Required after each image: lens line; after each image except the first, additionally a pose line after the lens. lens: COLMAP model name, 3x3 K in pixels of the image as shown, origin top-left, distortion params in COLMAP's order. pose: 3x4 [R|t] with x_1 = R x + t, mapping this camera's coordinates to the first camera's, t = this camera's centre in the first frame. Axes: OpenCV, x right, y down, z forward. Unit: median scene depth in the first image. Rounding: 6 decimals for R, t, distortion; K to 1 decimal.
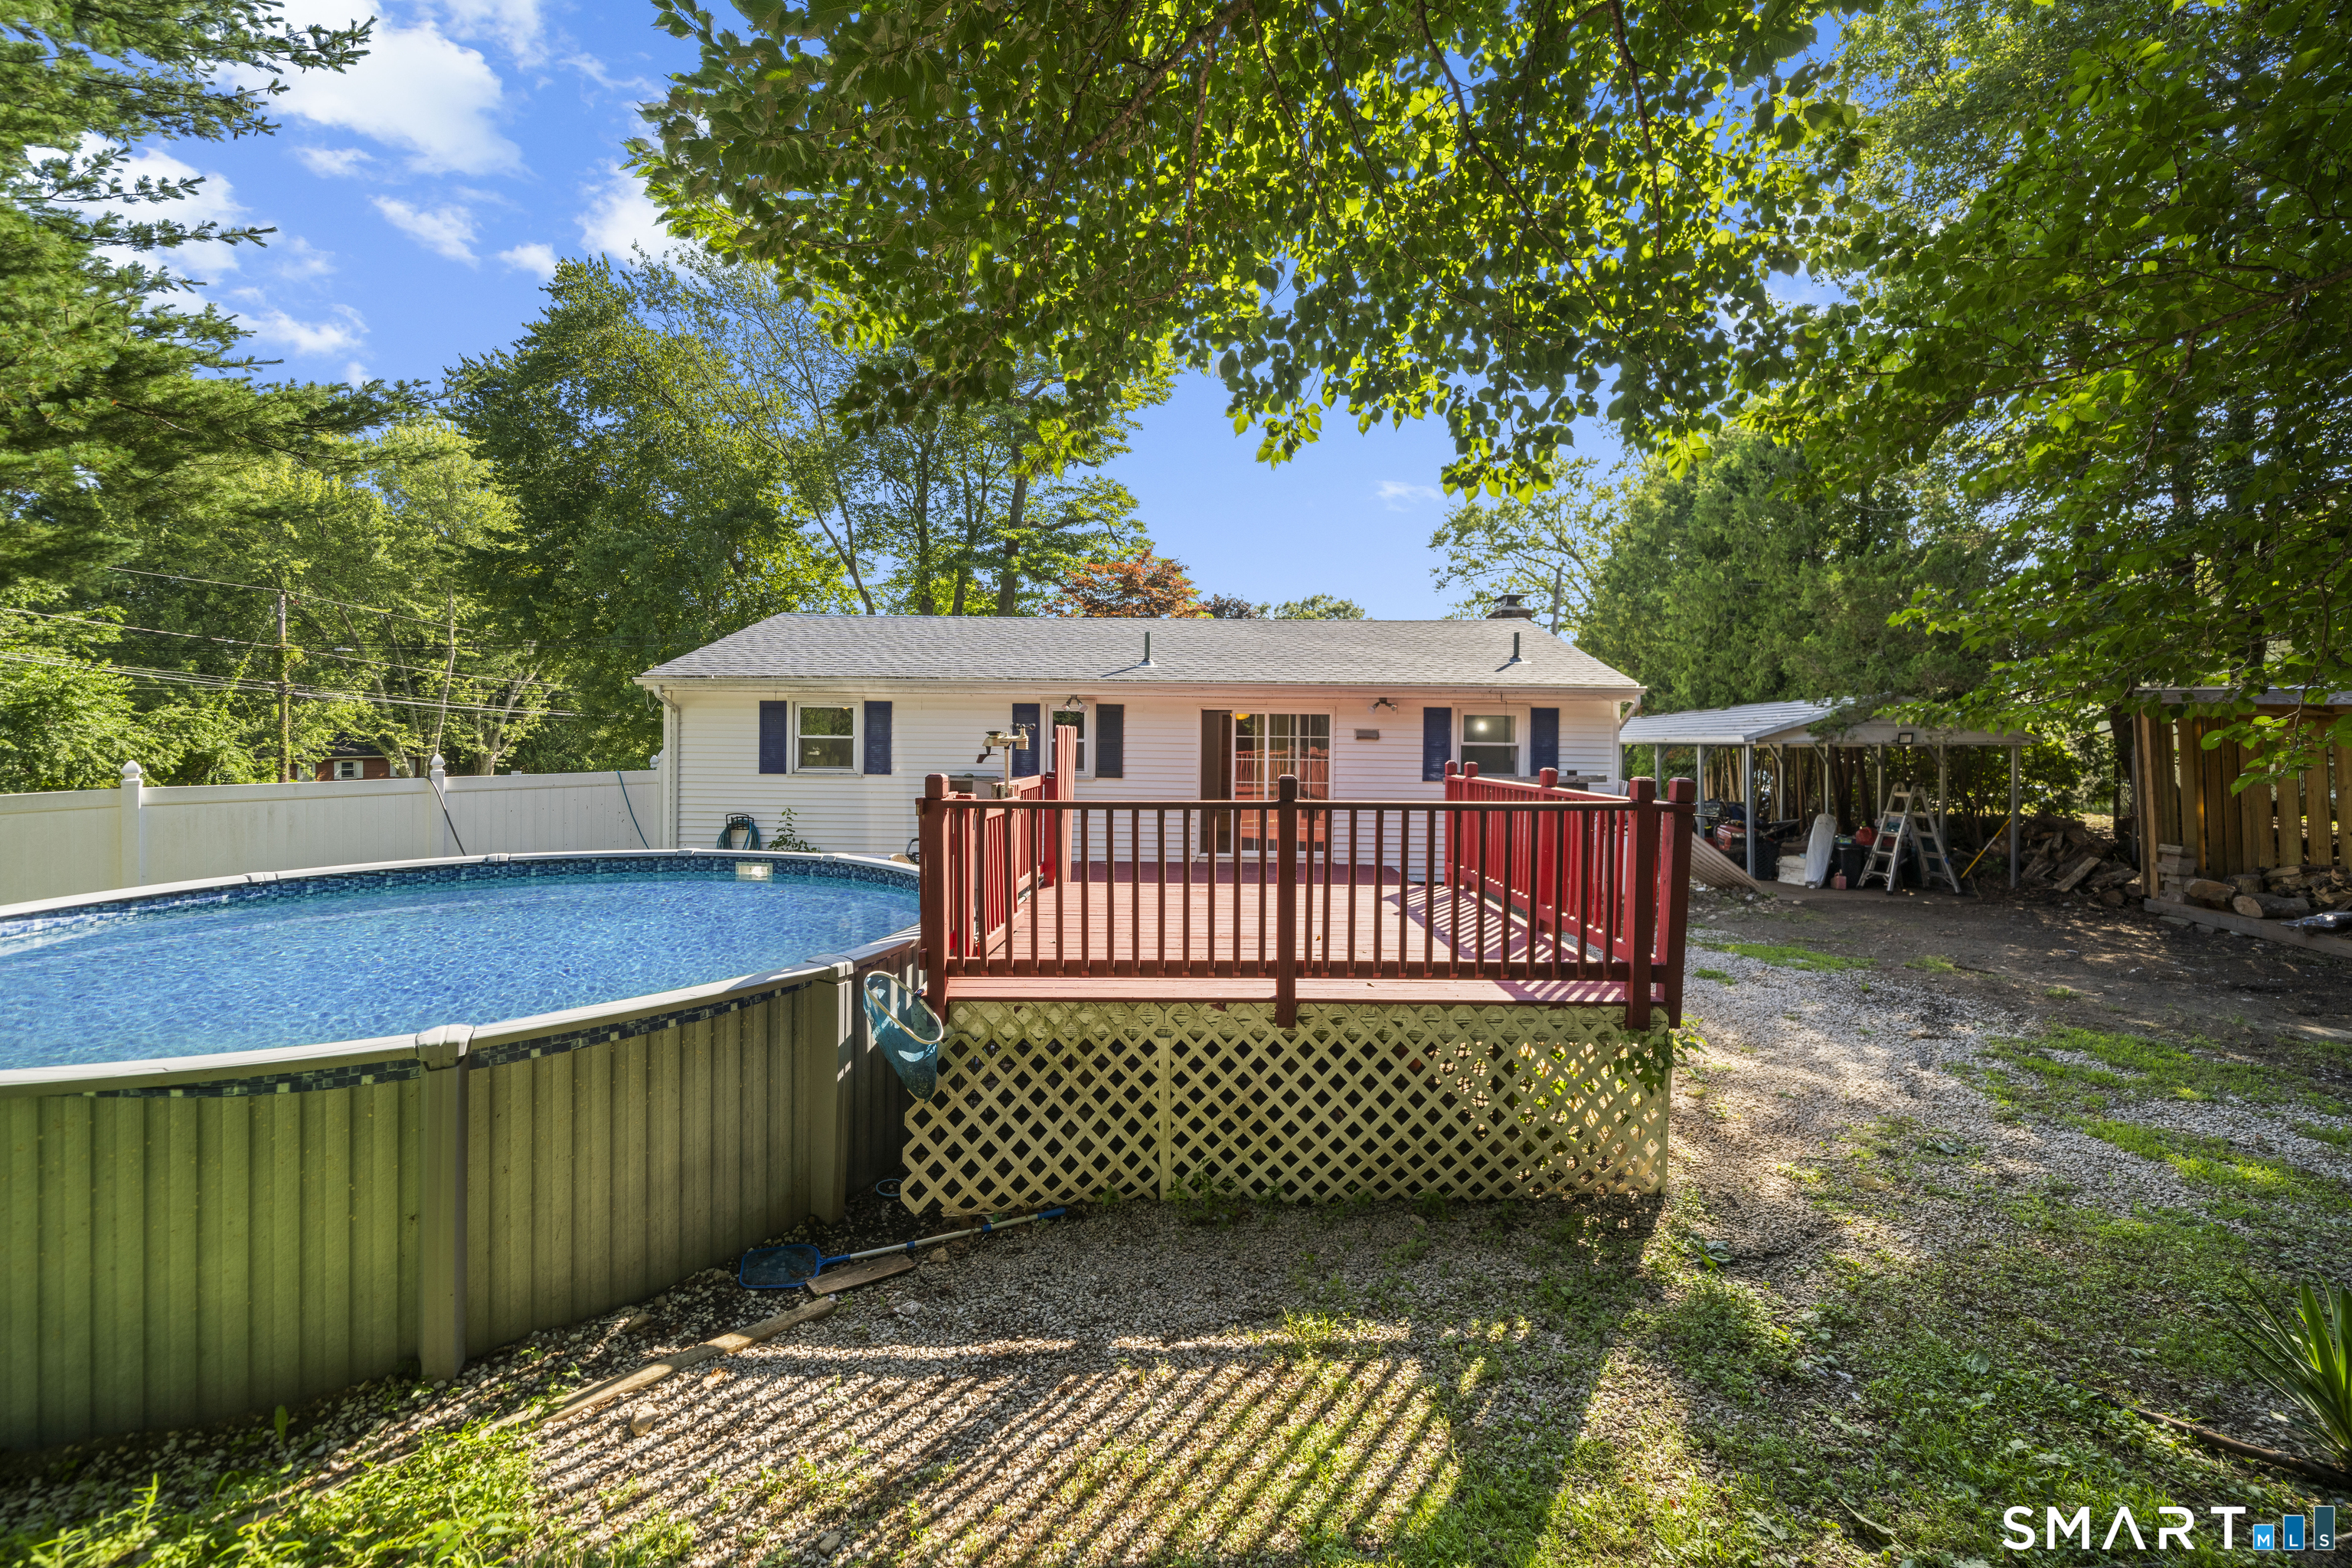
lens RADIAL K [[911.6, 0, 1181.6], [0, 911.6, 786.4], [0, 0, 1]] dist [-0.001436, -0.000006]
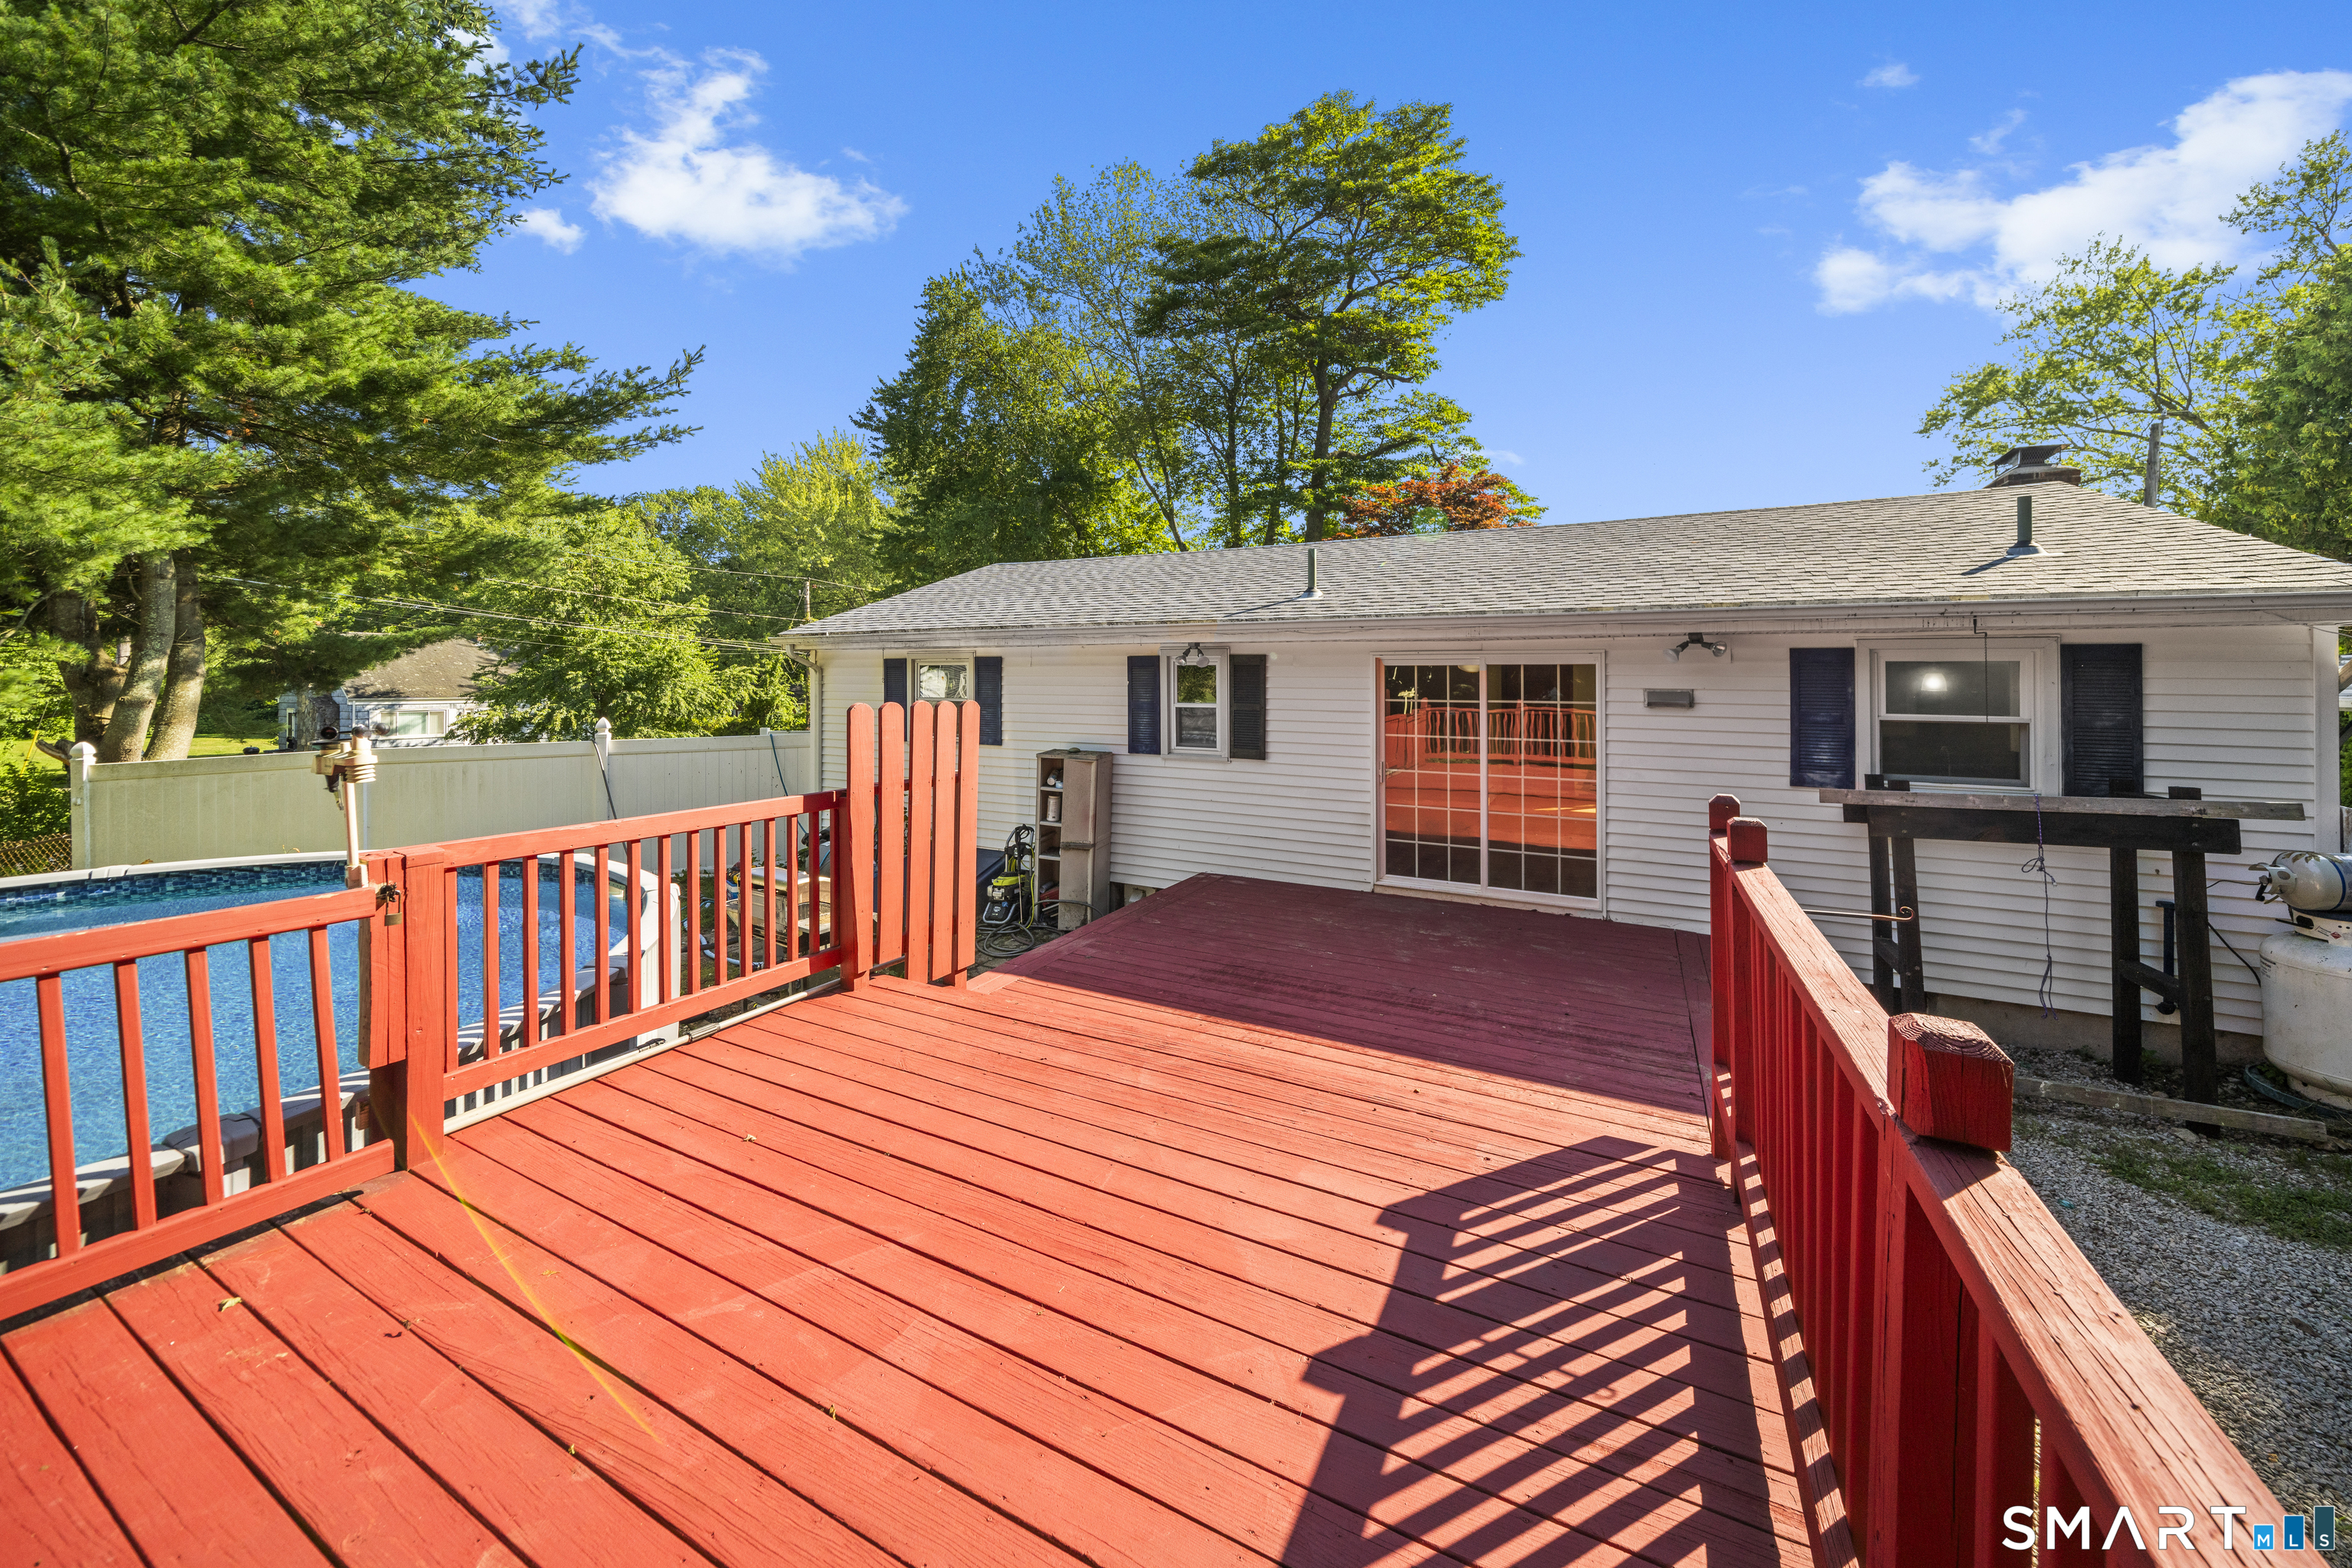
lens RADIAL K [[853.0, 0, 1179.8], [0, 853.0, 683.7], [0, 0, 1]] dist [-0.002655, -0.000145]
pose [[0.891550, -0.005139, -0.452892, 0.170388], [-0.017750, 0.998771, -0.046275, -0.036147], [0.452574, 0.049295, 0.890363, 0.389948]]
